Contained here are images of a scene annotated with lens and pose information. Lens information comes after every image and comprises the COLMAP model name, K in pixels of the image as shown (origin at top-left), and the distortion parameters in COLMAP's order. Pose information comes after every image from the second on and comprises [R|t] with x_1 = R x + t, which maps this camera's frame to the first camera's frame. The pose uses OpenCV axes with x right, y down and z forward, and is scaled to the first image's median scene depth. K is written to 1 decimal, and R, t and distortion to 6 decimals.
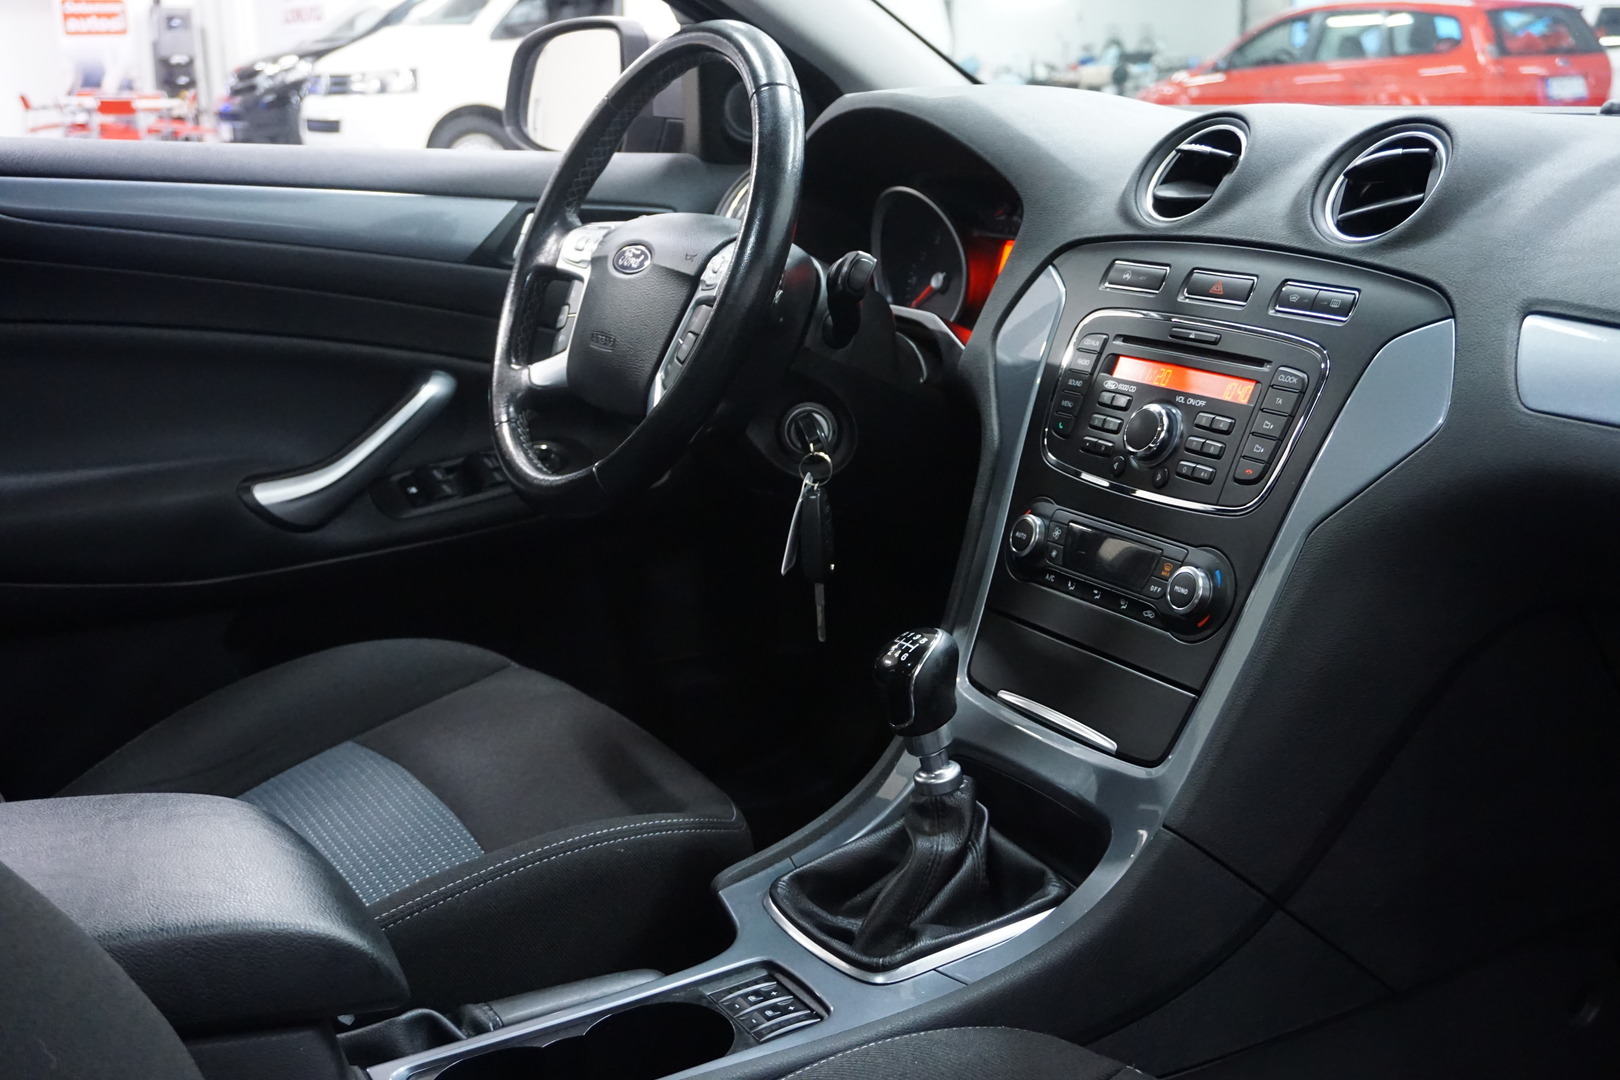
lens RADIAL K [[1871.9, 0, 810.0], [0, 1871.9, 540.0], [0, 0, 1]] dist [-0.023678, -0.030091]
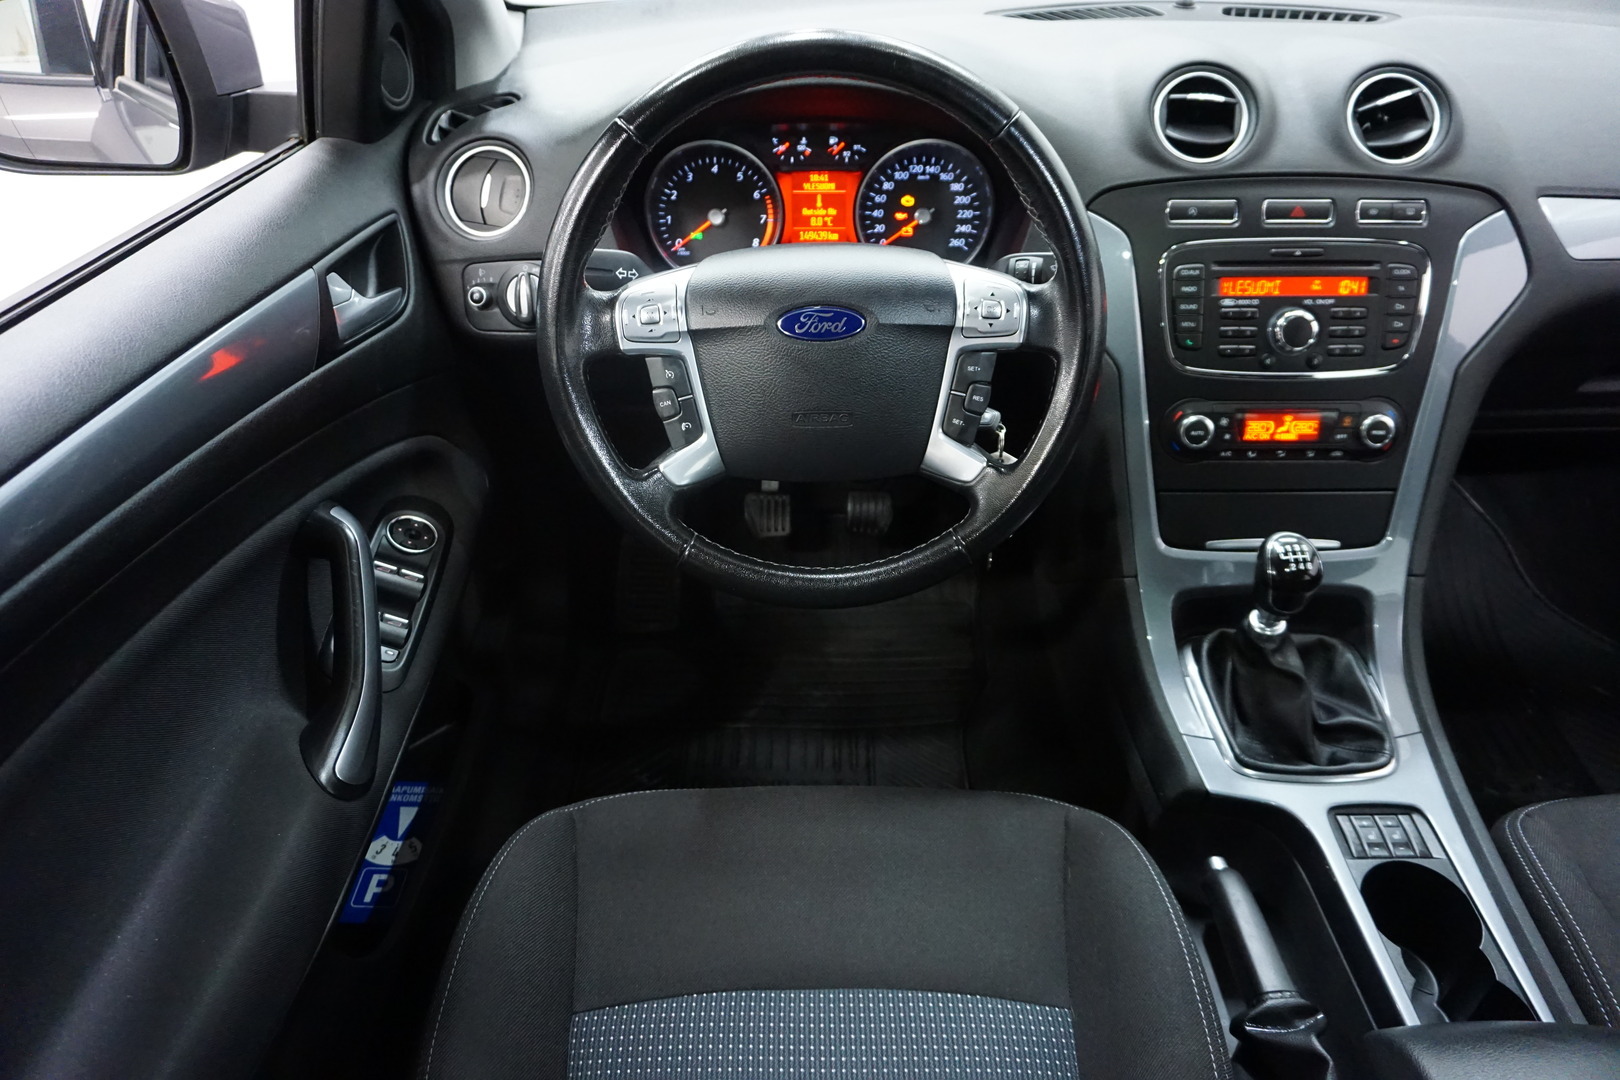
lens RADIAL K [[1083.8, 0, 810.0], [0, 1083.8, 540.0], [0, 0, 1]] dist [-0.045188, 0.032086]
pose [[0.522895, -0.503164, 0.688045, -0.657008], [0.215984, 0.859057, 0.464083, -0.387280], [-0.824580, -0.094060, 0.557872, 0.876763]]
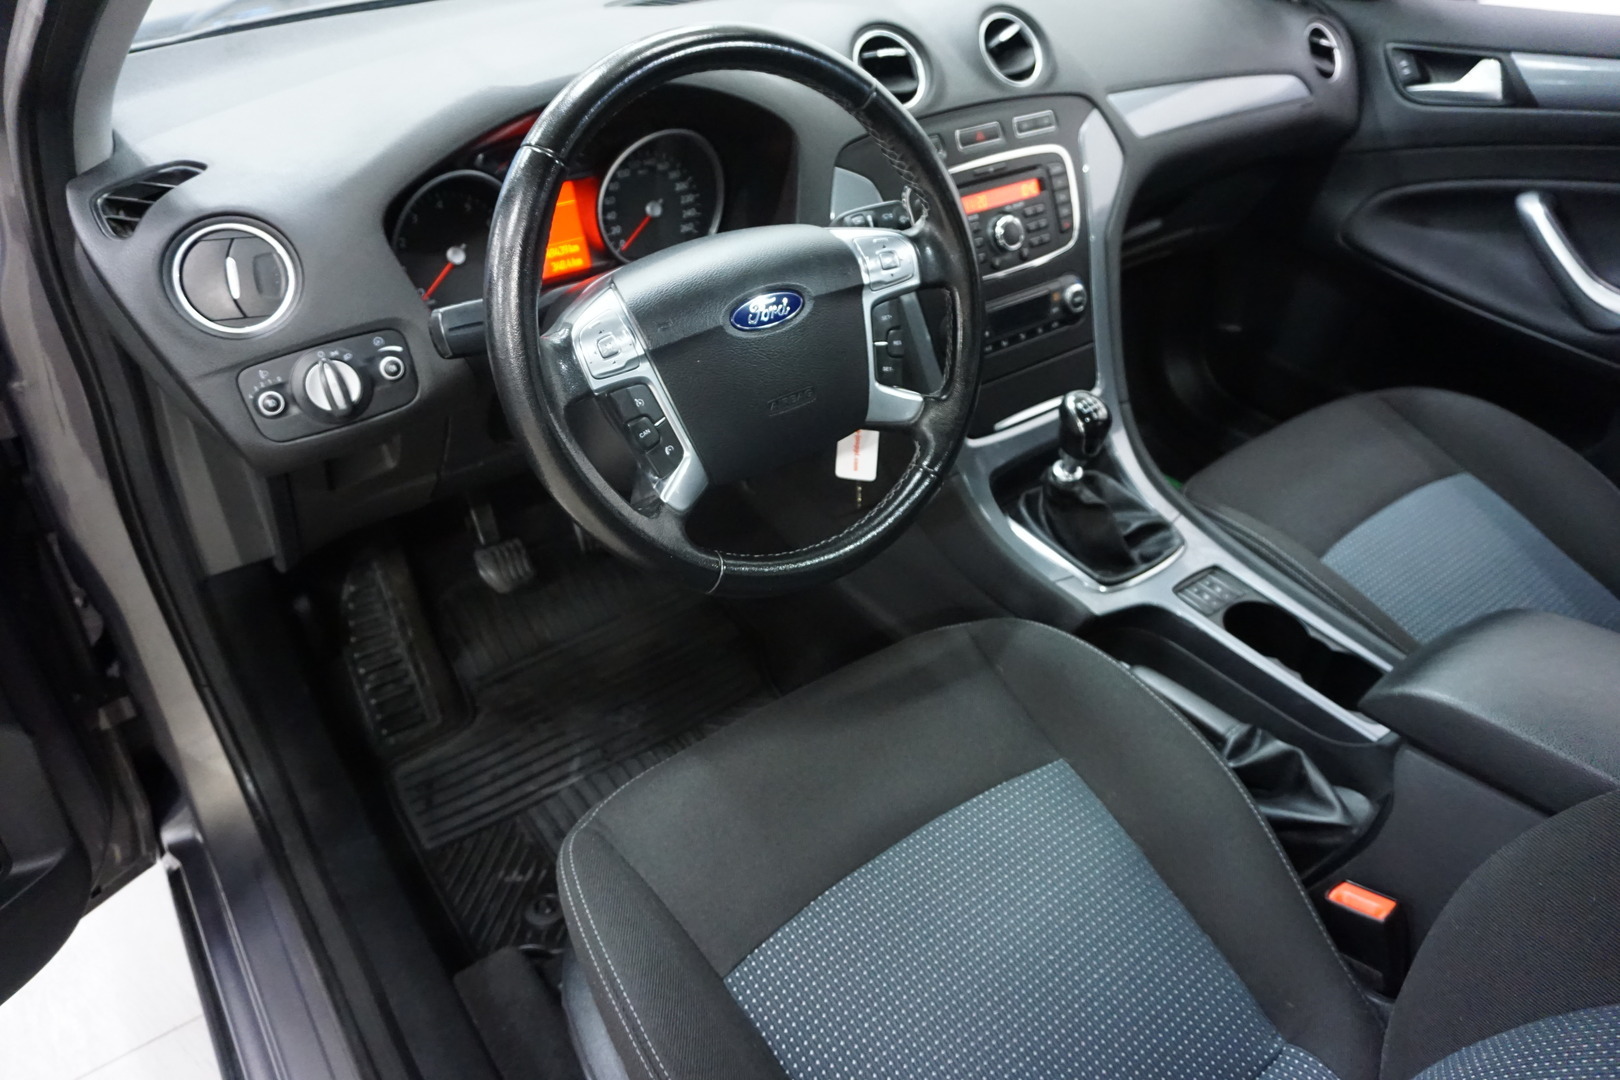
lens RADIAL K [[1079.8, 0, 810.0], [0, 1079.8, 540.0], [0, 0, 1]] dist [-0.049456, 0.000691]
pose [[-0.088705, -0.588110, 0.803902, -0.753626], [0.242032, 0.770168, 0.590137, -0.470329], [-0.966205, 0.246918, 0.074024, 1.217638]]
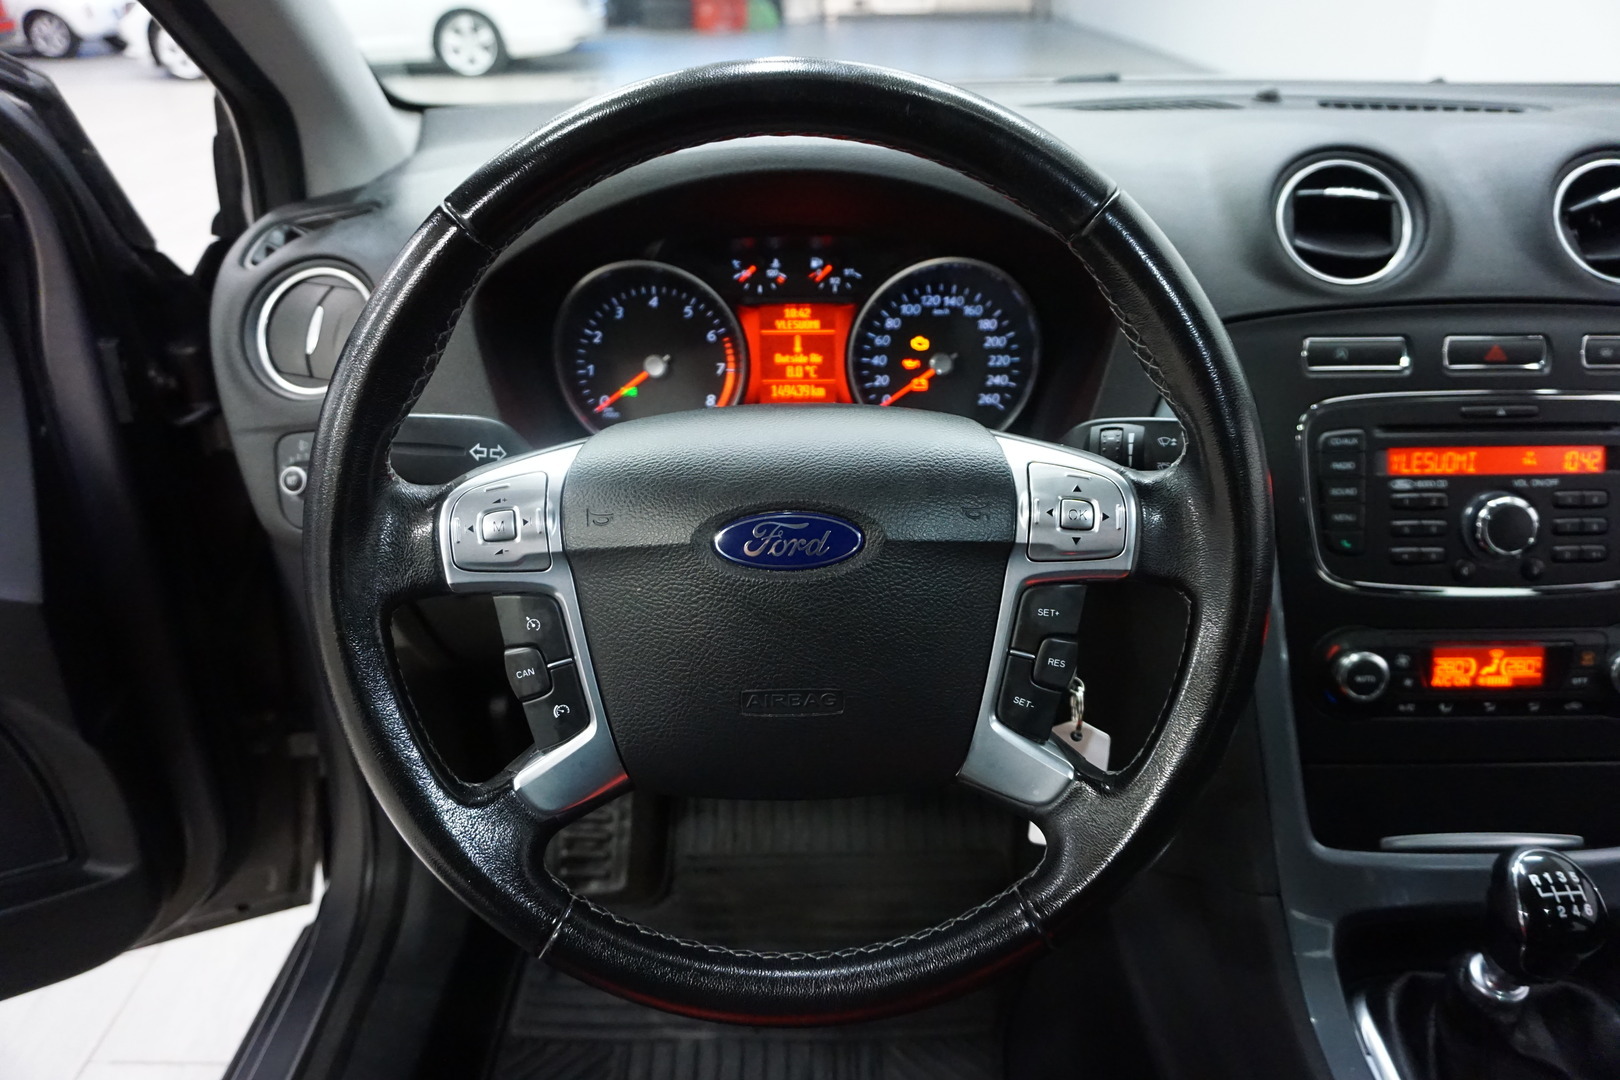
lens RADIAL K [[1083.8, 0, 810.0], [0, 1083.8, 540.0], [0, 0, 1]] dist [-0.045188, 0.032086]
pose [[0.520228, -0.408753, 0.749856, -0.414561], [0.219964, 0.912531, 0.344824, -0.323598], [-0.825214, -0.014446, 0.564635, 1.029509]]
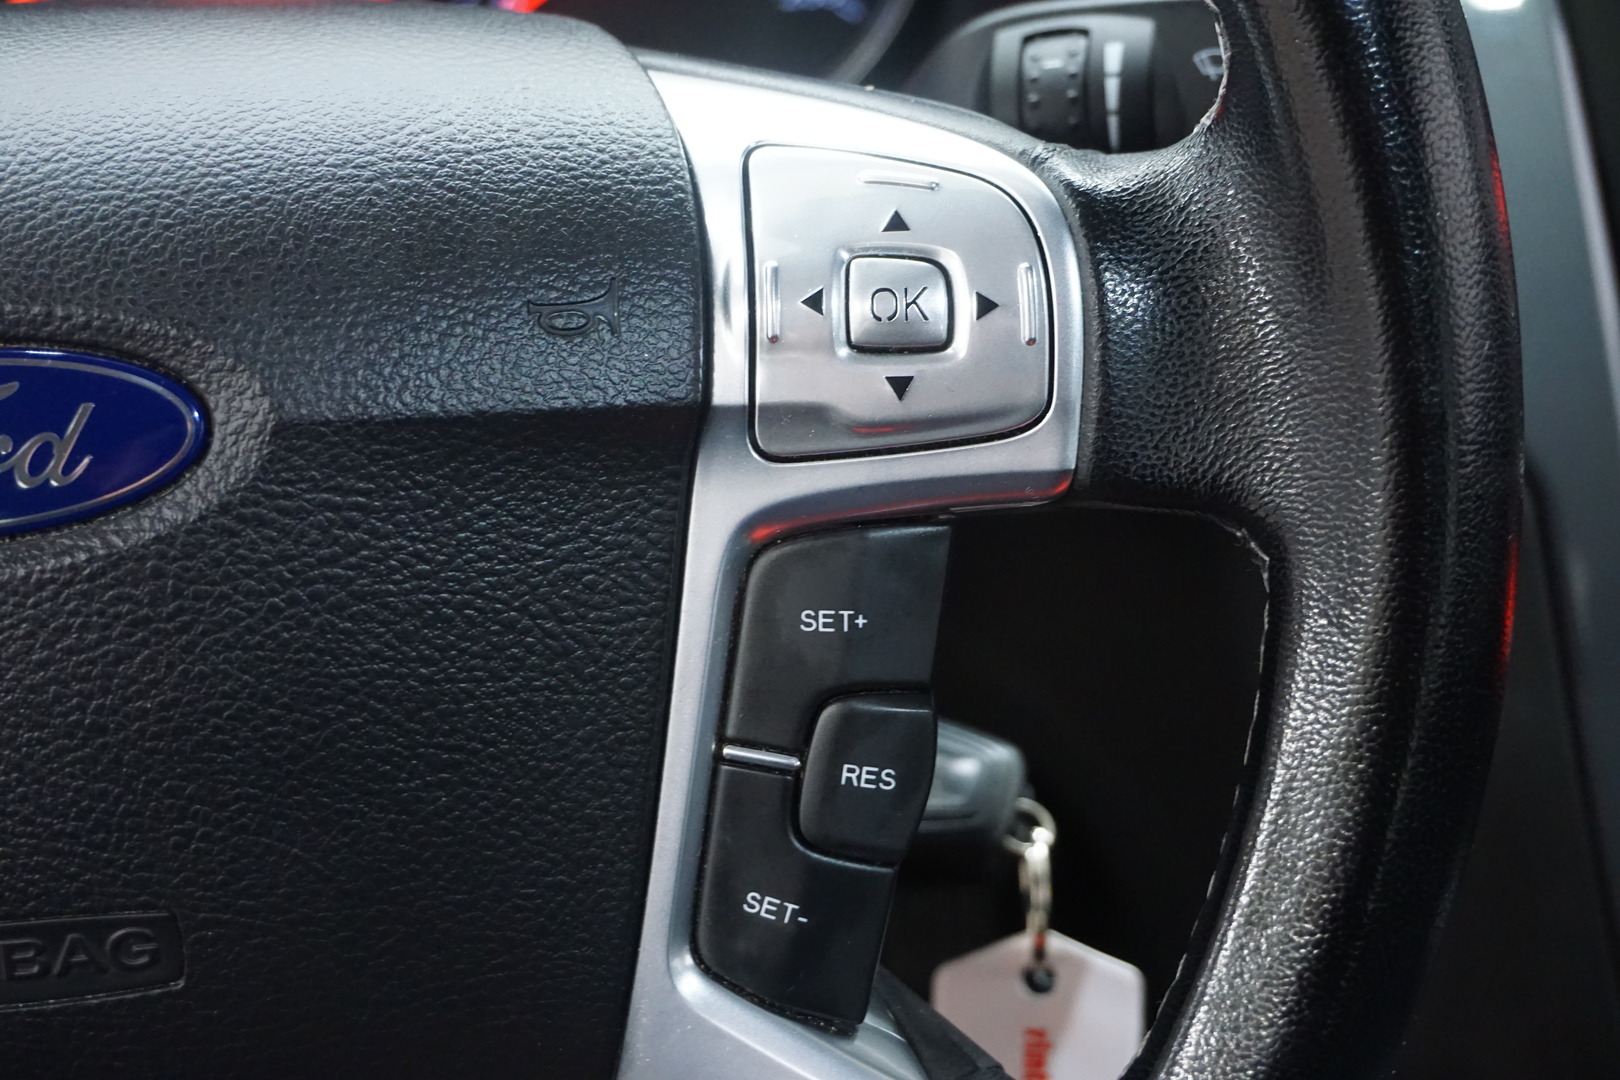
lens RADIAL K [[2837.6, 0, 810.0], [0, 2837.6, 540.0], [0, 0, 1]] dist [0.024156, 0.049348]
pose [[0.440827, -0.469184, 0.765205, -0.328950], [0.251553, 0.882923, 0.396445, -0.281563], [-0.861622, 0.017726, 0.507241, 1.016286]]
